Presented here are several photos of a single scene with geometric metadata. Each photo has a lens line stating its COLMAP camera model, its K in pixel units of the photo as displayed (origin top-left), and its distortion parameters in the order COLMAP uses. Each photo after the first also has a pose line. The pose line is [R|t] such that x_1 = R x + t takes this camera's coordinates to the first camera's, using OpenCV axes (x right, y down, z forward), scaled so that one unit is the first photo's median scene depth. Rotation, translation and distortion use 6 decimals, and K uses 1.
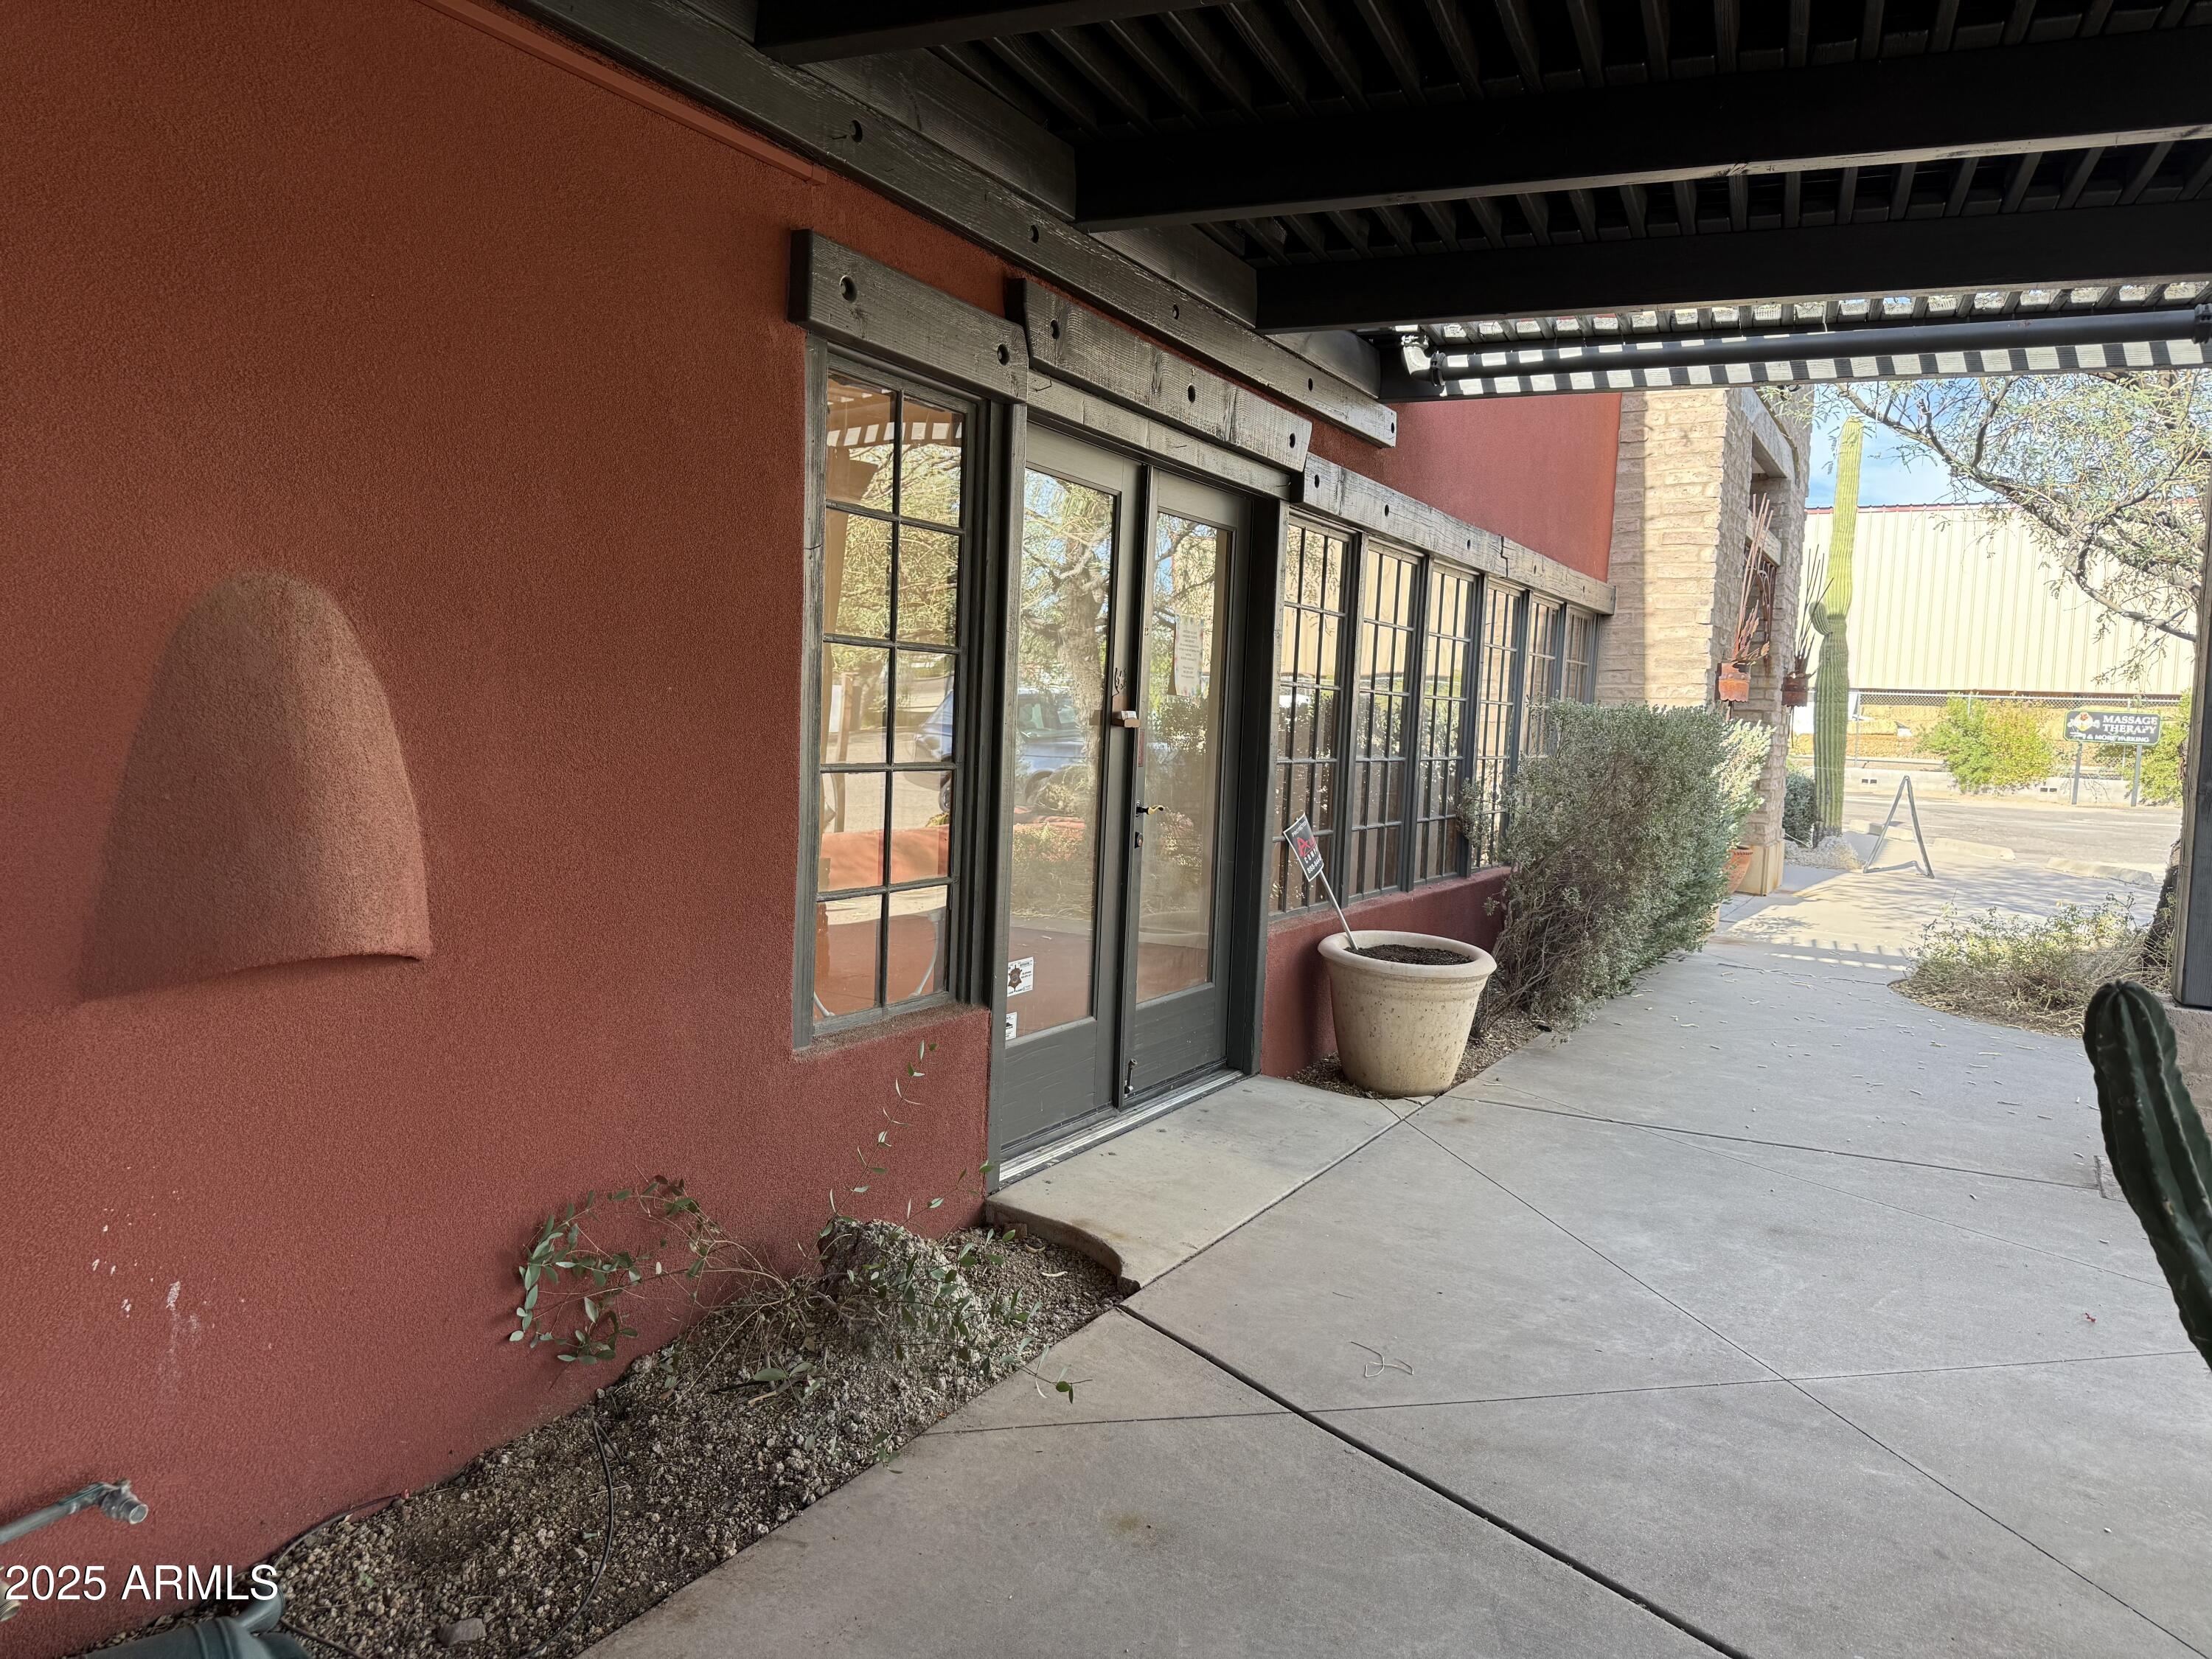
lens RADIAL K [[1544.7, 0, 1119.3], [0, 1544.7, 833.1], [0, 0, 1]] dist [0.158687, -0.292832]
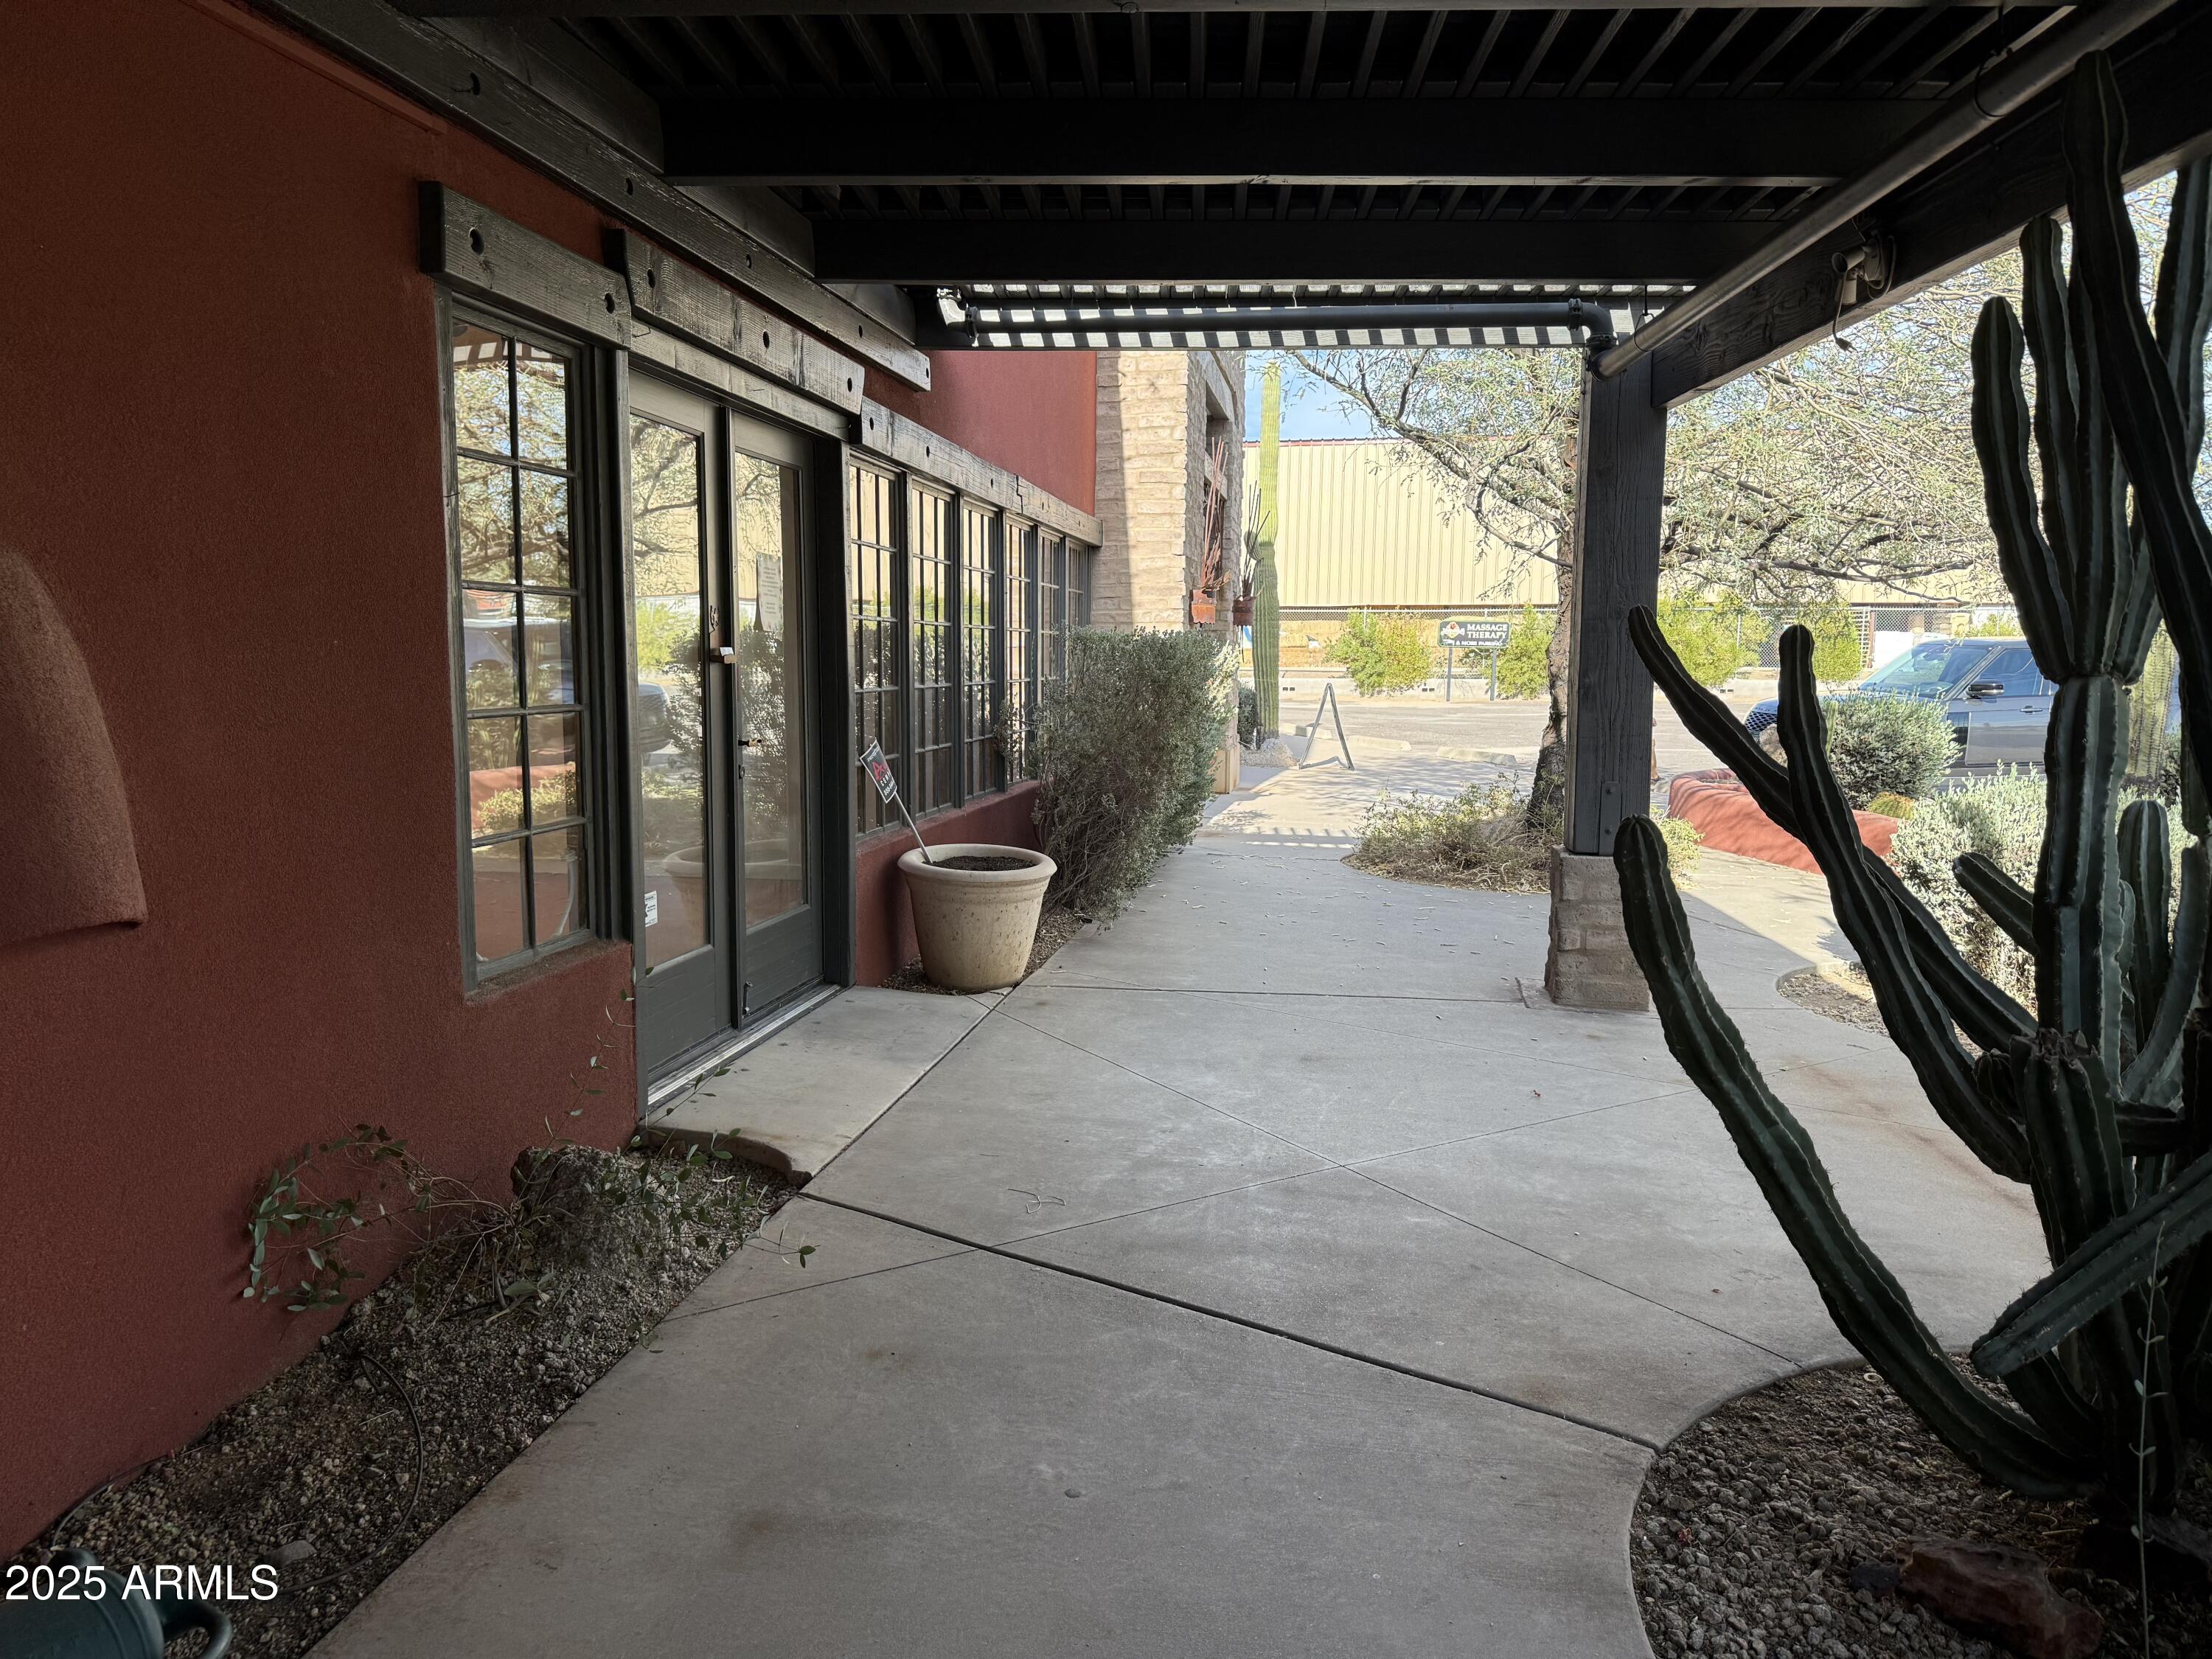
lens RADIAL K [[1541.6, 0, 1131.7], [0, 1541.6, 834.4], [0, 0, 1]] dist [0.136709, -0.200769]
pose [[0.938209, -0.072541, 0.338382, -0.101901], [0.055982, 0.996719, 0.058453, -0.000279], [-0.341512, -0.035898, 0.939192, -0.076773]]
